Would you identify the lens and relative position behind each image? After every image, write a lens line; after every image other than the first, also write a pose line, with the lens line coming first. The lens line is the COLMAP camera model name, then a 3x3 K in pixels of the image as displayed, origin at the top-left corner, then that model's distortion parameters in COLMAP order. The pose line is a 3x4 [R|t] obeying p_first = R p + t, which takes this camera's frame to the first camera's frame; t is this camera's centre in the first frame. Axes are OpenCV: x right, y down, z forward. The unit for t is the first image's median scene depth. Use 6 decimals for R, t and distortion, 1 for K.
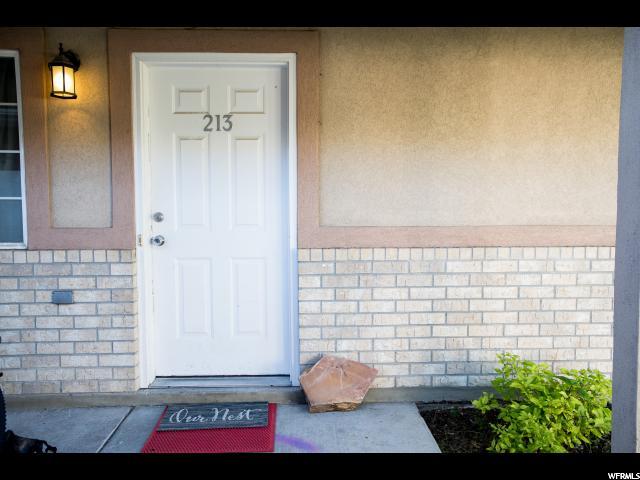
lens RADIAL K [[468.8, 0, 313.7], [0, 468.8, 229.9], [0, 0, 1]] dist [0.014627, 0.009801]
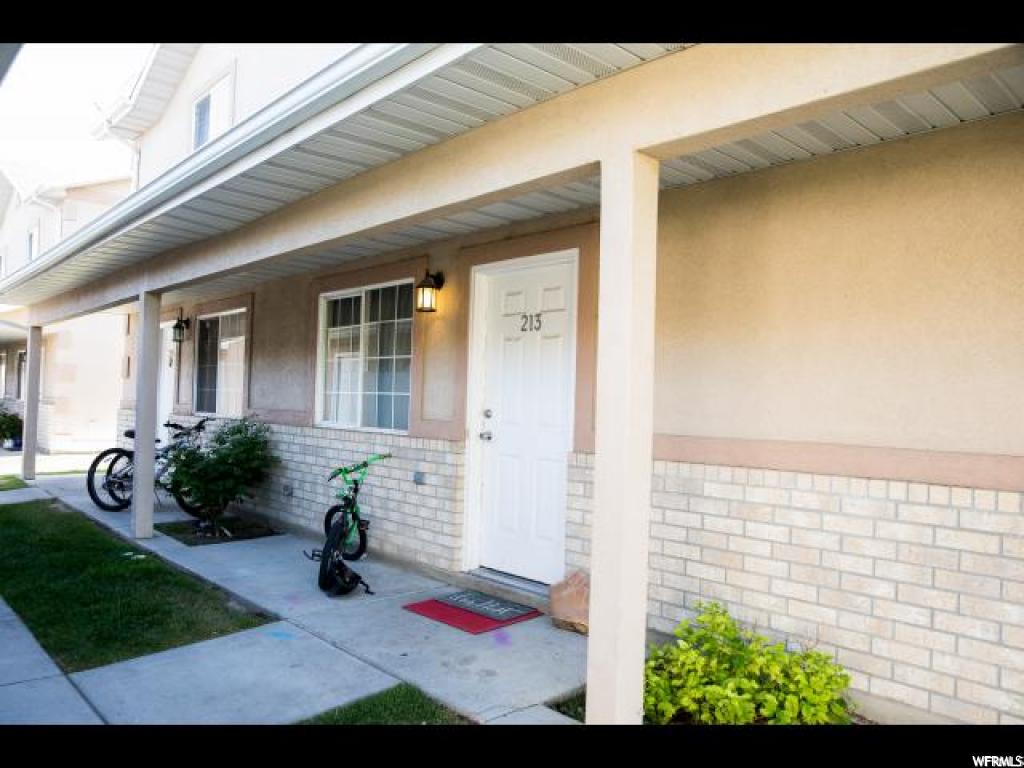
lens RADIAL K [[750.0, 0, 512.4], [0, 750.0, 384.7], [0, 0, 1]] dist [0.014627, 0.009801]
pose [[0.663117, 0.004516, -0.748502, 1.011655], [-0.062423, 0.996832, -0.049287, -0.012835], [0.745908, 0.079407, 0.661299, -0.090487]]
